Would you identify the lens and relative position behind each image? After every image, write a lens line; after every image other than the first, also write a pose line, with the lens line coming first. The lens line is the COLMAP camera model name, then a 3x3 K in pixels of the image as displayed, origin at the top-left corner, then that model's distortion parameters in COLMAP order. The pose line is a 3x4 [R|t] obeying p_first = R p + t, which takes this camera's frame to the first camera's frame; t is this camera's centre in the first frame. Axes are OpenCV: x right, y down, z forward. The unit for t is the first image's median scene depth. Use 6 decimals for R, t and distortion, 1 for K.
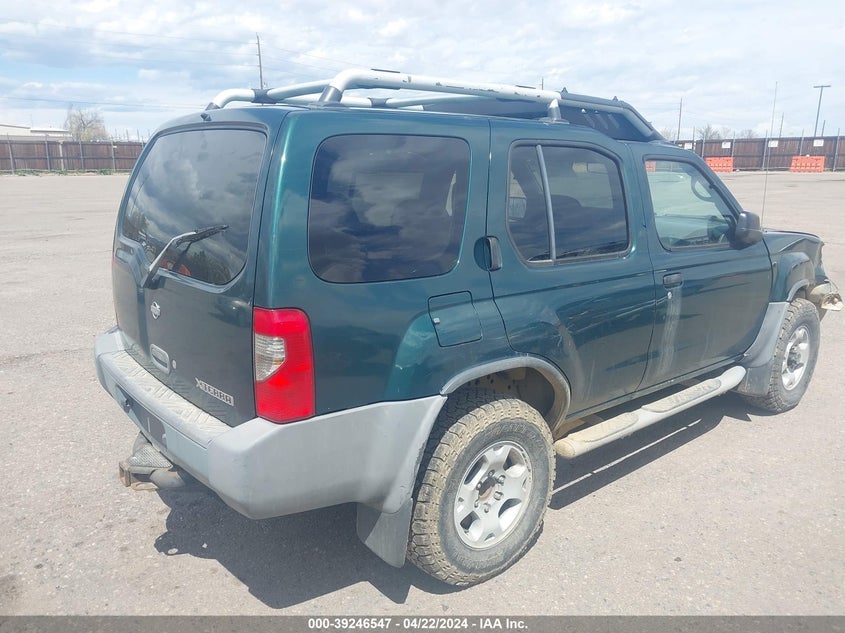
lens RADIAL K [[668.1, 0, 427.3], [0, 668.1, 316.5], [0, 0, 1]] dist [0.003585, 0.004934]
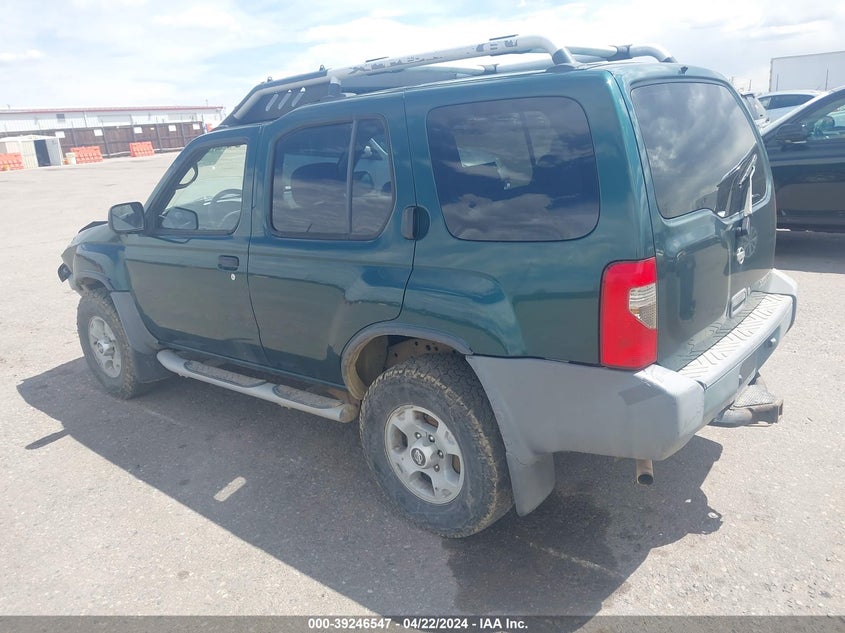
lens RADIAL K [[668.1, 0, 427.3], [0, 668.1, 316.5], [0, 0, 1]] dist [0.003585, 0.004934]
pose [[-0.182888, -0.263563, 0.947146, -1.082826], [0.284778, 0.907891, 0.307629, -0.316634], [-0.940985, 0.325988, -0.090986, 1.297340]]
